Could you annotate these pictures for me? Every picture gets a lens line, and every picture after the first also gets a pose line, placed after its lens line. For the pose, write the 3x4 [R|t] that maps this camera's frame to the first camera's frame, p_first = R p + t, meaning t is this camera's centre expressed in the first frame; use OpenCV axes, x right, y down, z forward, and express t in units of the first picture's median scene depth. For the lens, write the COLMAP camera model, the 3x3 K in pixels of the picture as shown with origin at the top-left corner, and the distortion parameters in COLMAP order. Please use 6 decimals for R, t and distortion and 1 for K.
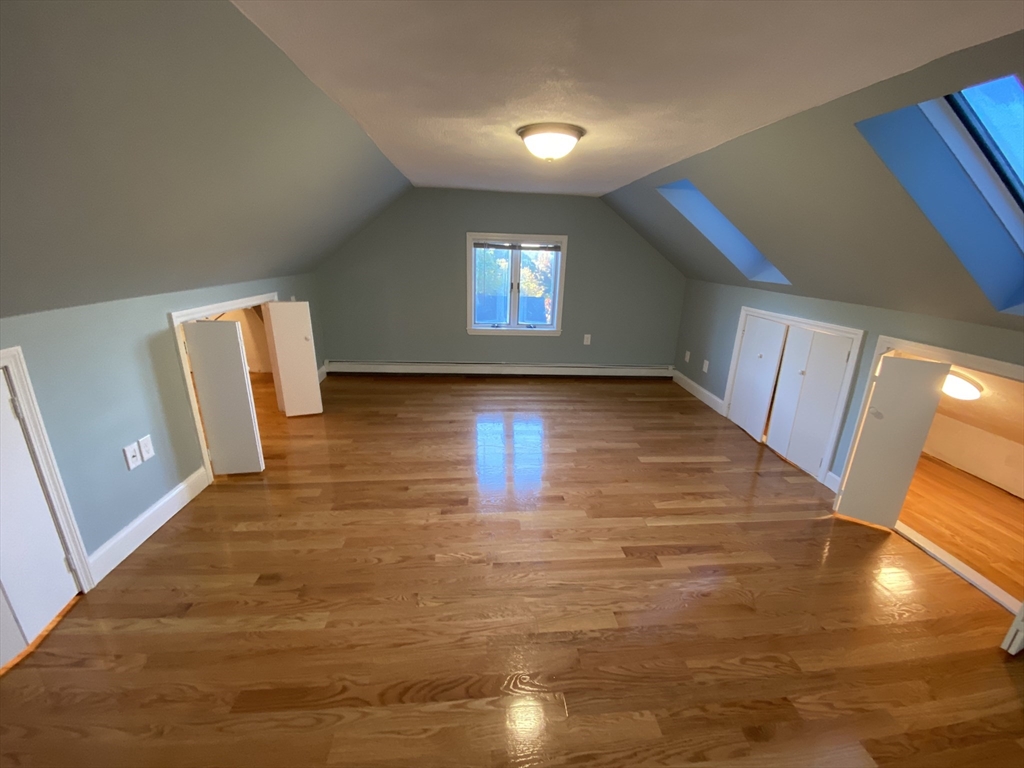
lens RADIAL K [[412.7, 0, 515.2], [0, 412.7, 382.1], [0, 0, 1]] dist [0.013692, -0.017192]
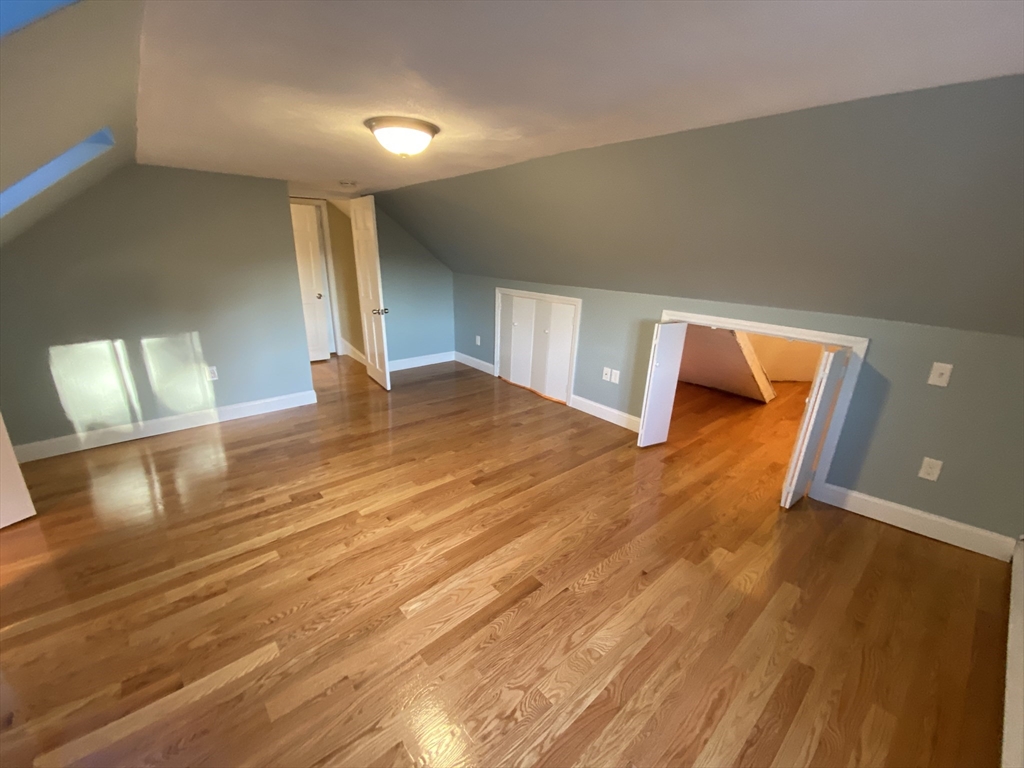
lens RADIAL K [[412.7, 0, 516.3], [0, 412.7, 384.3], [0, 0, 1]] dist [0.013692, -0.017192]
pose [[-0.807444, 0.131124, -0.575188, 0.404183], [-0.226914, 0.830950, 0.507969, -0.535836], [0.544559, 0.540674, -0.641192, 1.692420]]
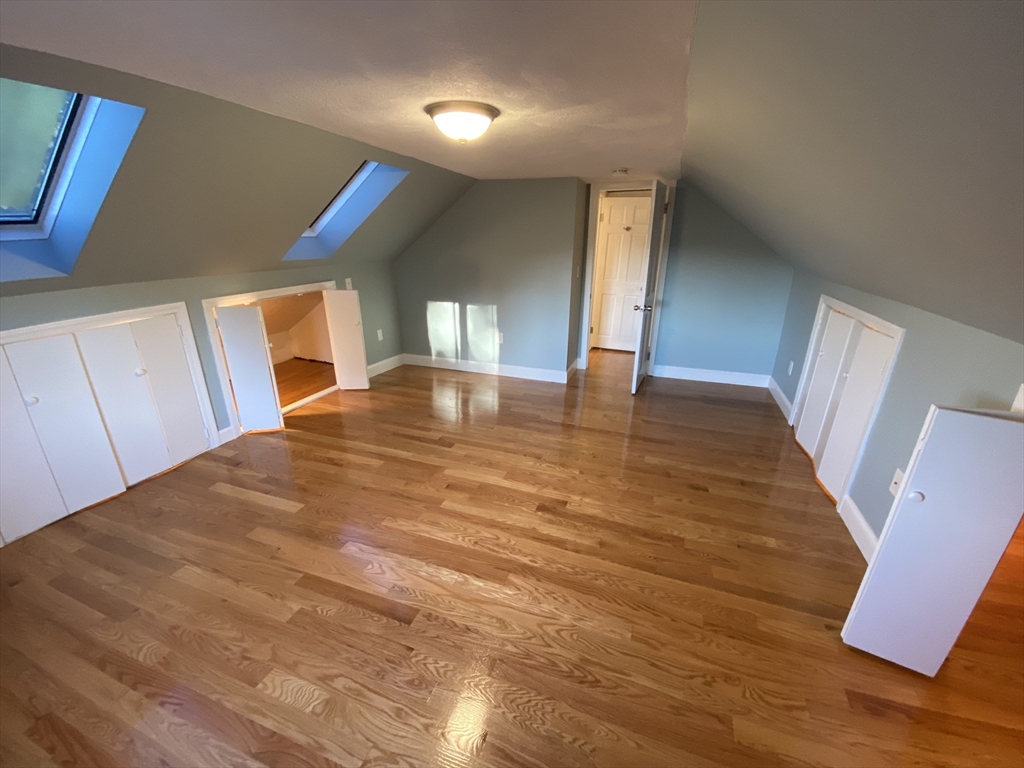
lens RADIAL K [[412.7, 0, 506.8], [0, 412.7, 383.6], [0, 0, 1]] dist [0.013692, -0.017192]
pose [[-0.900767, -0.178705, 0.395832, -0.393711], [0.099329, 0.802494, 0.588334, -0.531858], [-0.422791, 0.569269, -0.705110, 1.606967]]
